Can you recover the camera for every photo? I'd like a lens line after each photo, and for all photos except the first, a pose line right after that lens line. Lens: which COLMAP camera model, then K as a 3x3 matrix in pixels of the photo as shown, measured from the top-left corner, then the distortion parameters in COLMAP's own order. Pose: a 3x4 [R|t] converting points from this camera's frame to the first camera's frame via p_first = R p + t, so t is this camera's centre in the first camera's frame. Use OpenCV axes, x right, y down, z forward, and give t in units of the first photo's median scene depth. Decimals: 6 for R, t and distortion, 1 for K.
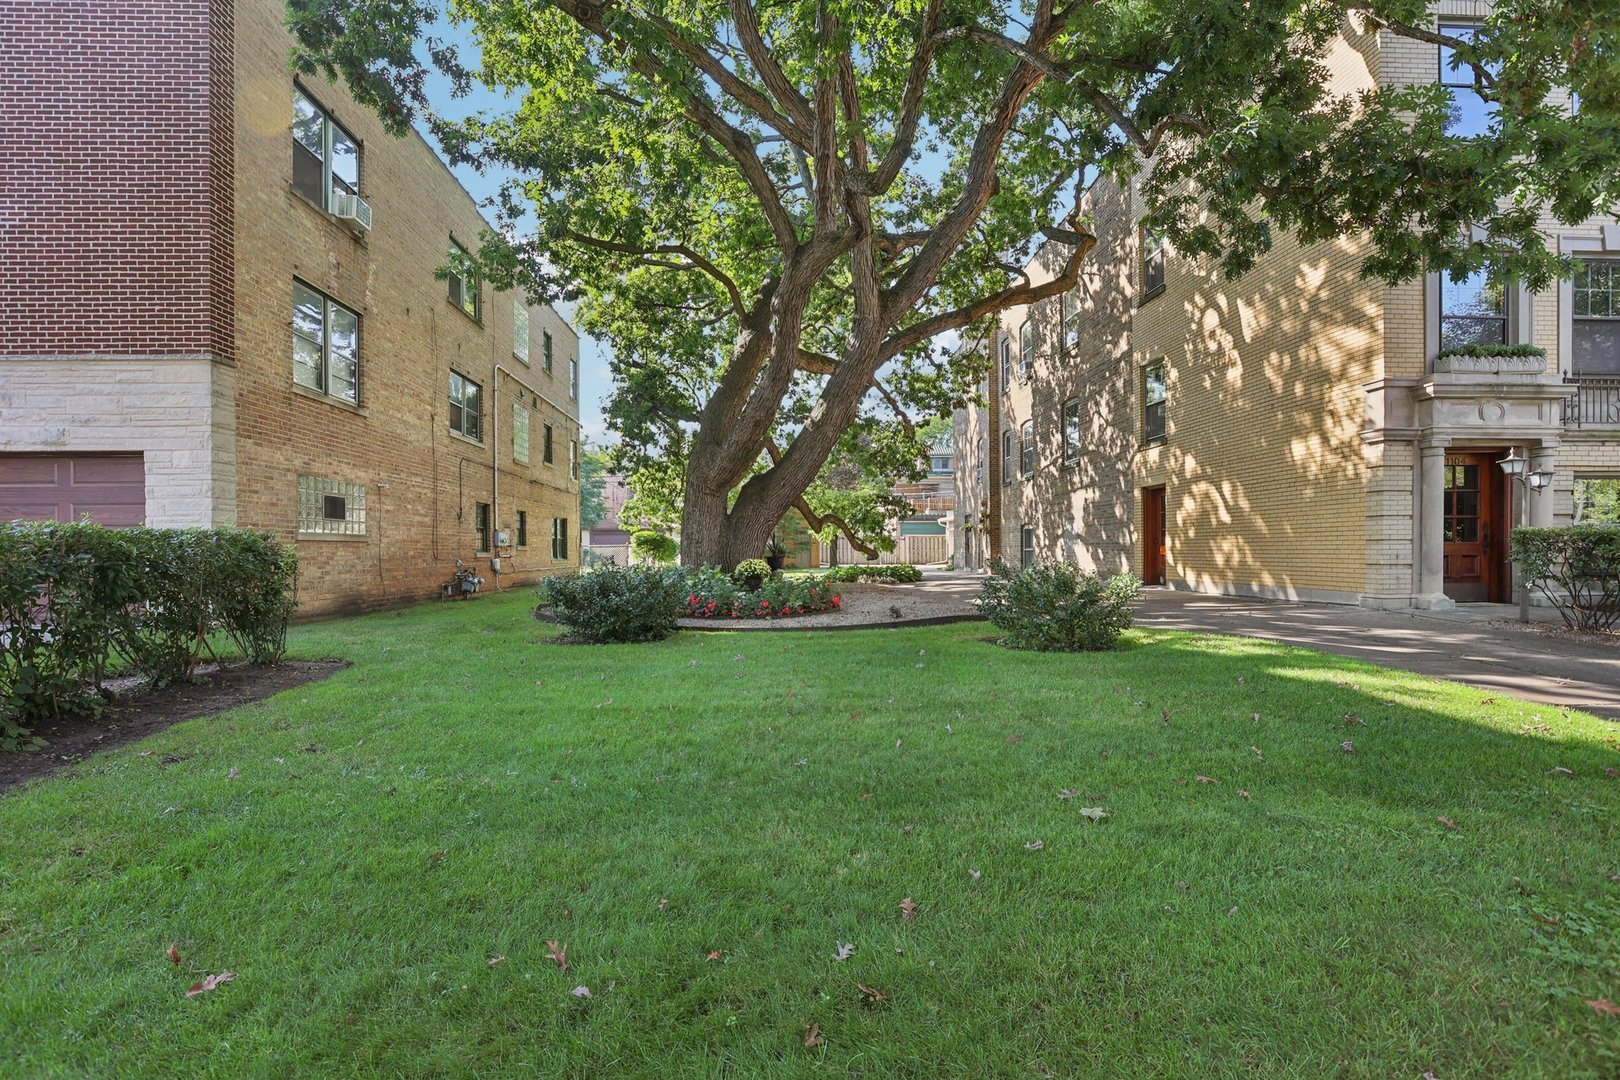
lens RADIAL K [[735.1, 0, 800.0], [0, 735.1, 556.0], [0, 0, 1]] dist [-0.014821, -0.001047]
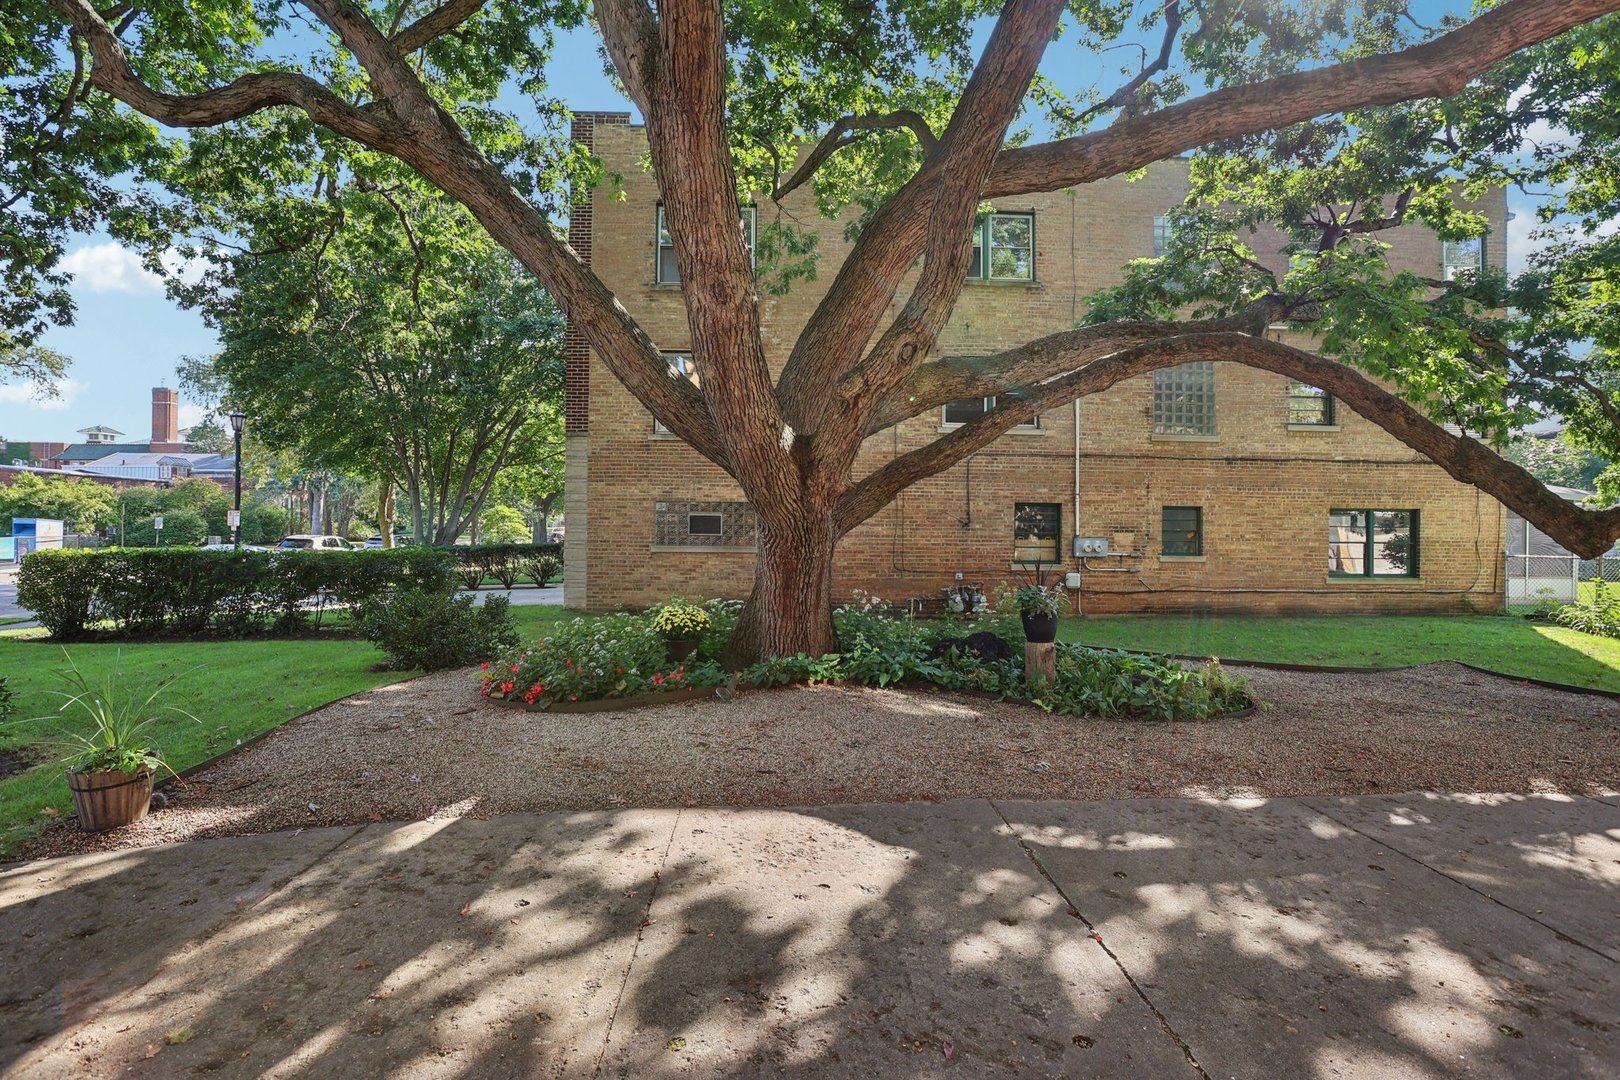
lens RADIAL K [[749.7, 0, 803.7], [0, 749.7, 535.9], [0, 0, 1]] dist [-0.038578, 0.009518]
pose [[0.007708, 0.012302, -0.999895, 0.704717], [-0.017384, 0.999775, 0.012166, -0.076443], [0.999819, 0.017289, 0.007920, 1.341751]]
